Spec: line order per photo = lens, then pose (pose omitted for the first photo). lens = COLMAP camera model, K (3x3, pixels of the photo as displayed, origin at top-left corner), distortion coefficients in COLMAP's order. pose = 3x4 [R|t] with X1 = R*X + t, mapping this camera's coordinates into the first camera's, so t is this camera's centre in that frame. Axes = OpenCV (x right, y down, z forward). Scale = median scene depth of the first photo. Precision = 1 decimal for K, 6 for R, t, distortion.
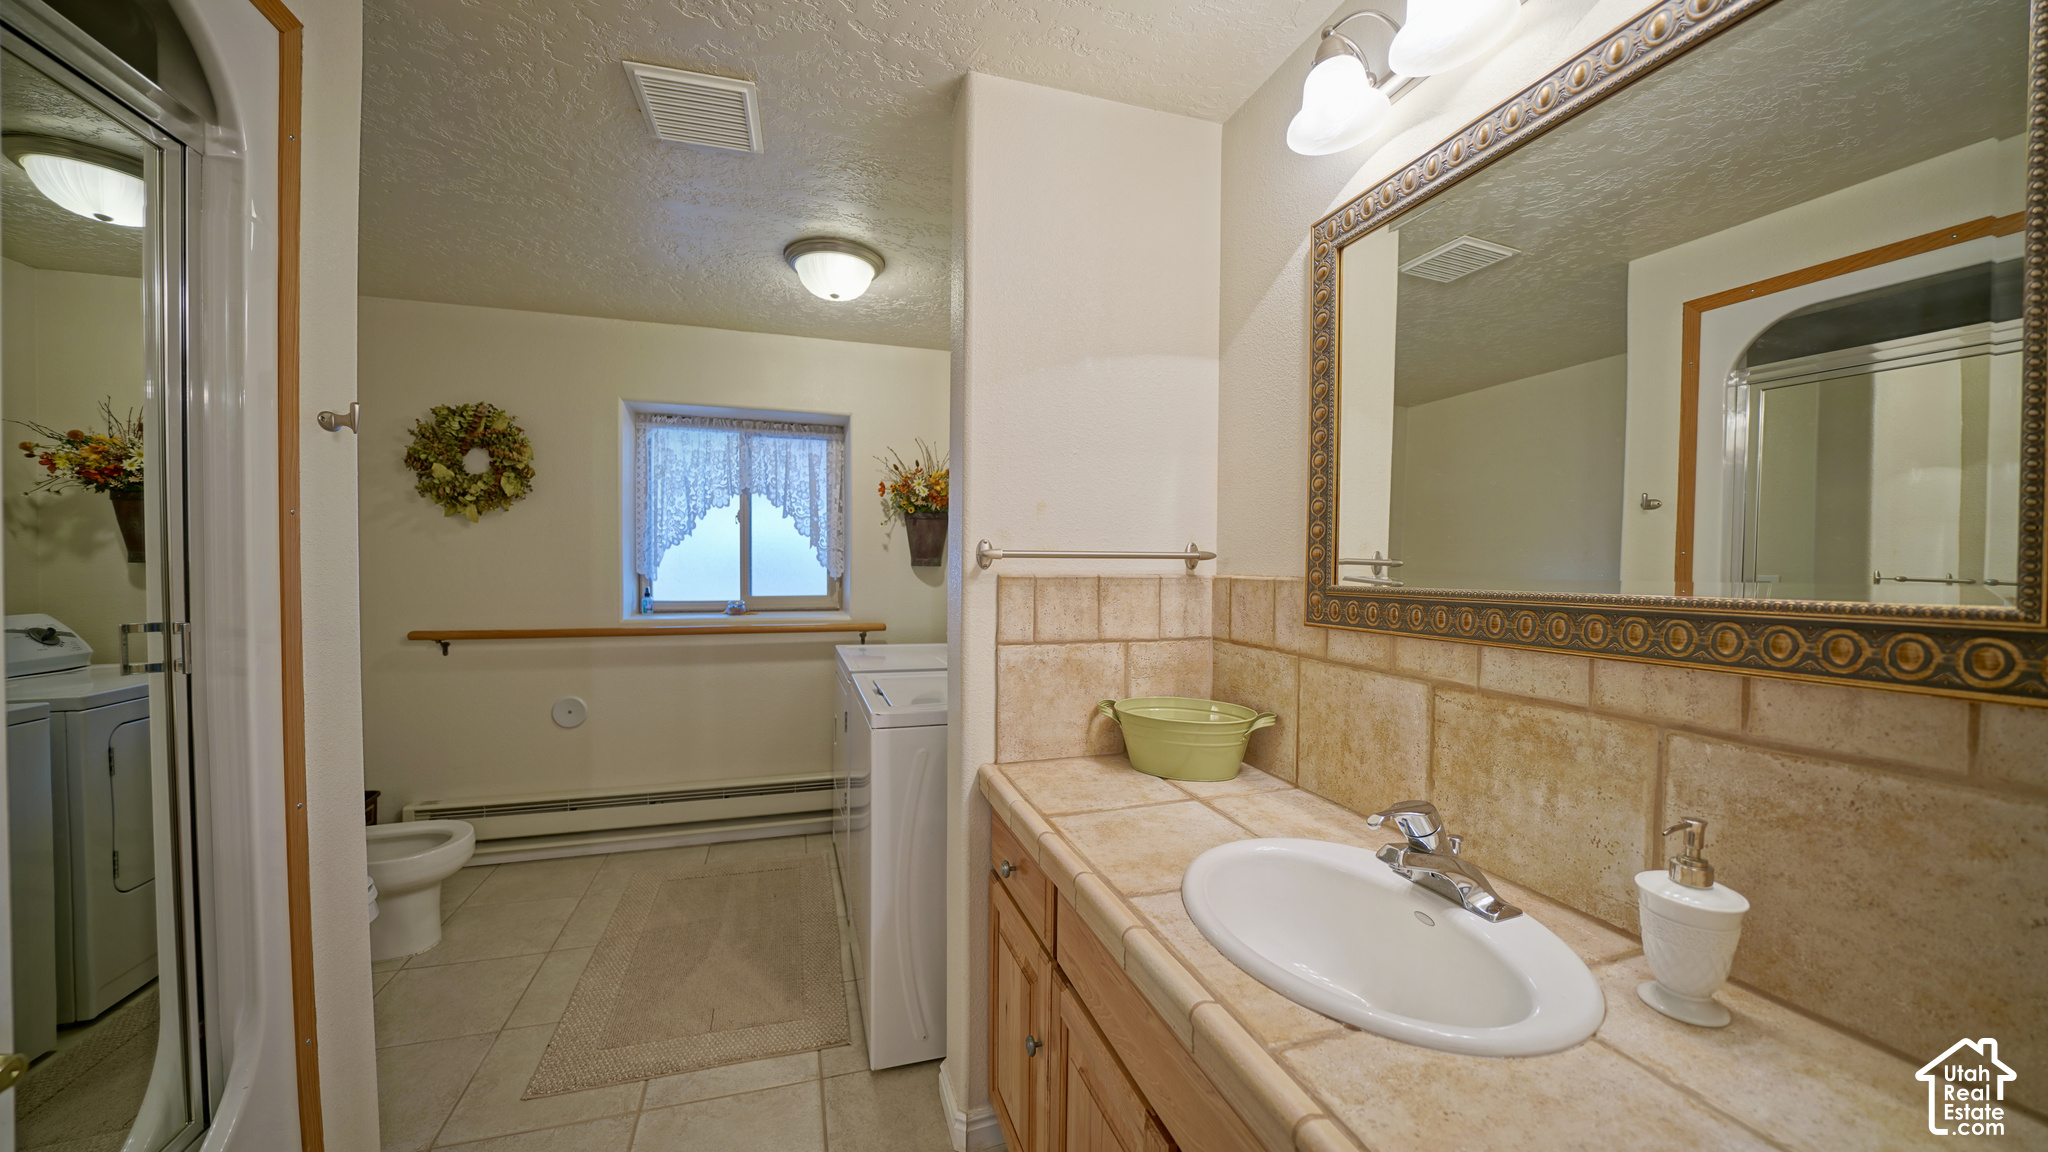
lens RADIAL K [[703.1, 0, 1014.6], [0, 703.1, 579.5], [0, 0, 1]] dist [-0.024032, 0.001374]
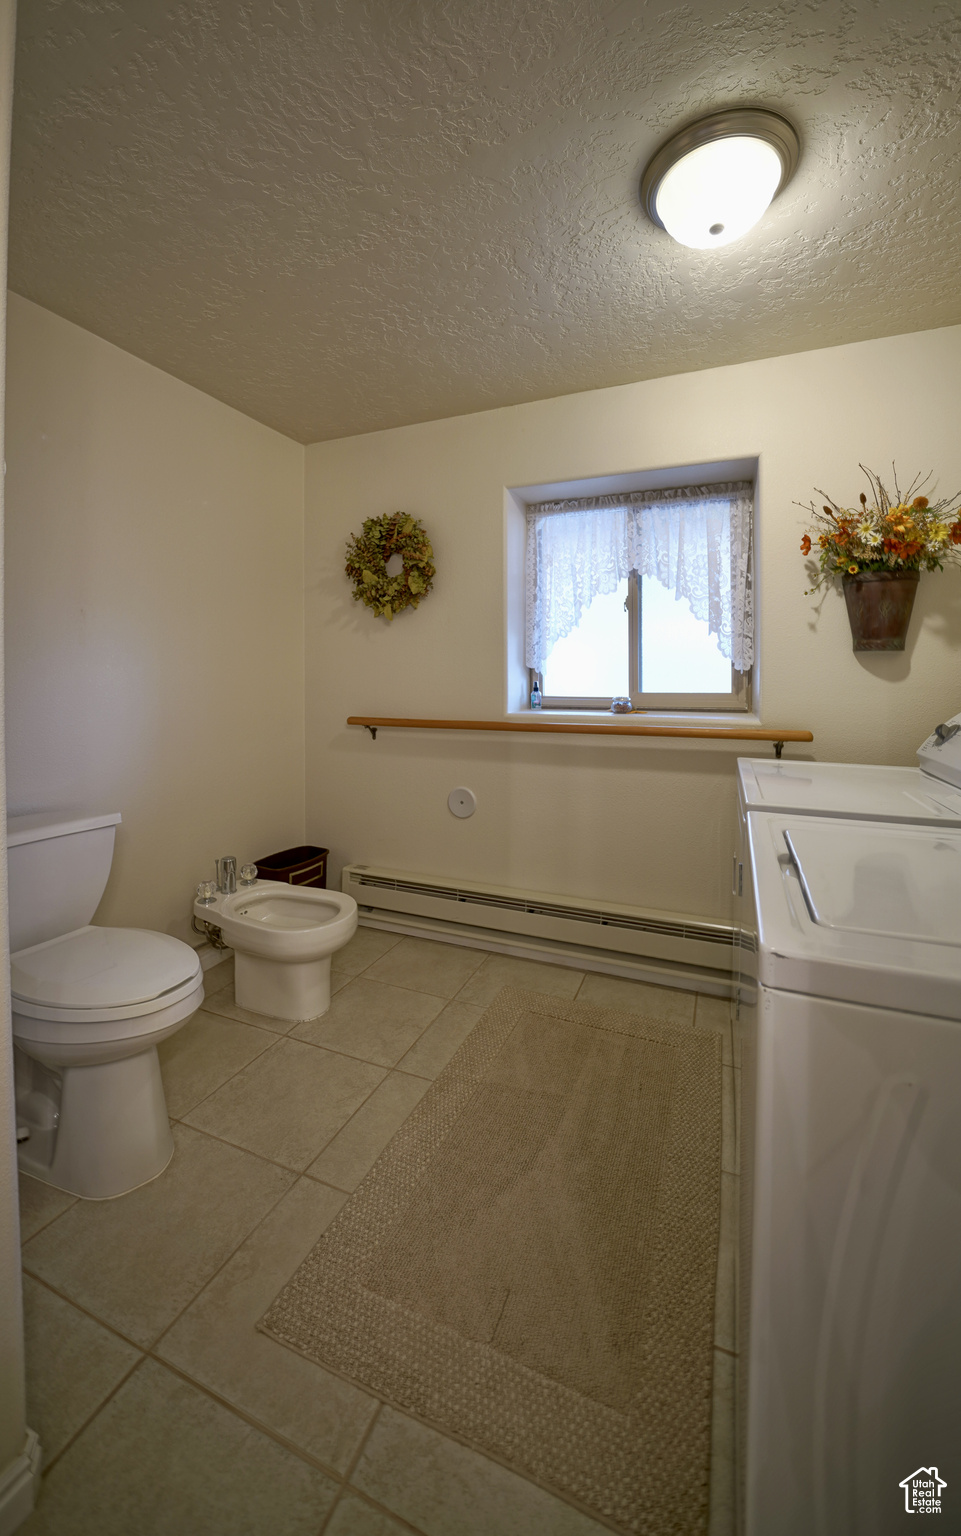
lens RADIAL K [[586.1, 0, 480.4], [0, 586.1, 677.1], [0, 0, 1]] dist [-0.022626, 0.000553]
pose [[0.760056, -0.005502, -0.649834, -0.064283], [-0.009173, 0.999774, -0.019194, 0.024437], [0.649793, 0.020550, 0.759833, 0.382138]]
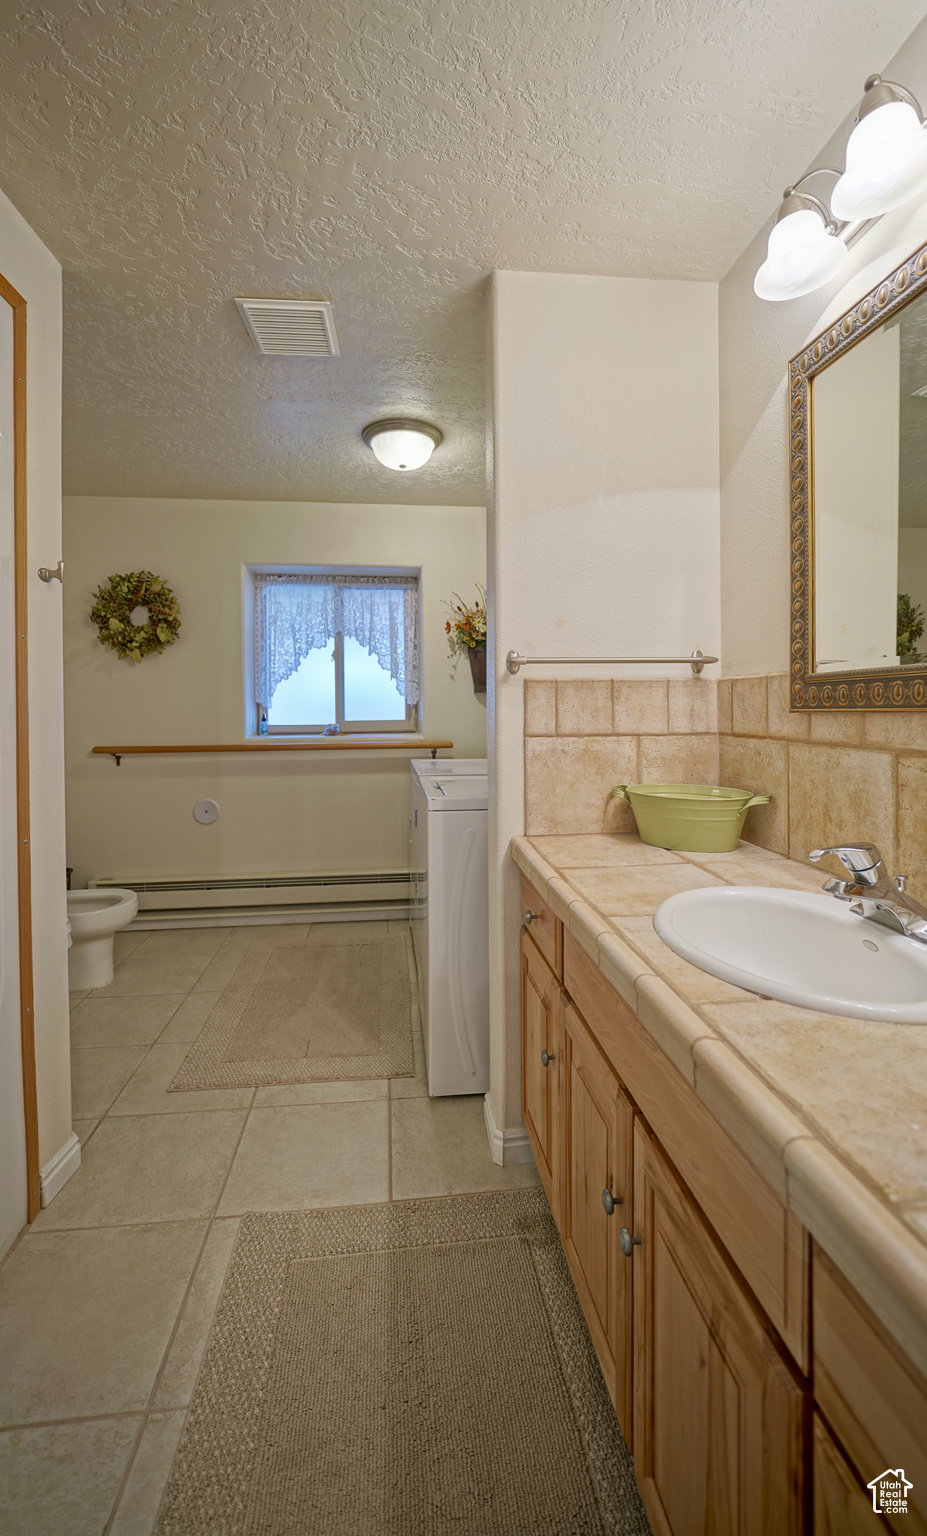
lens RADIAL K [[638.0, 0, 461.3], [0, 638.0, 709.1], [0, 0, 1]] dist [-0.009230, 0.000664]
pose [[0.981230, -0.014753, -0.192278, 0.042453], [0.010892, 0.999718, -0.021119, 0.035666], [0.192535, 0.018628, 0.981113, -0.052150]]
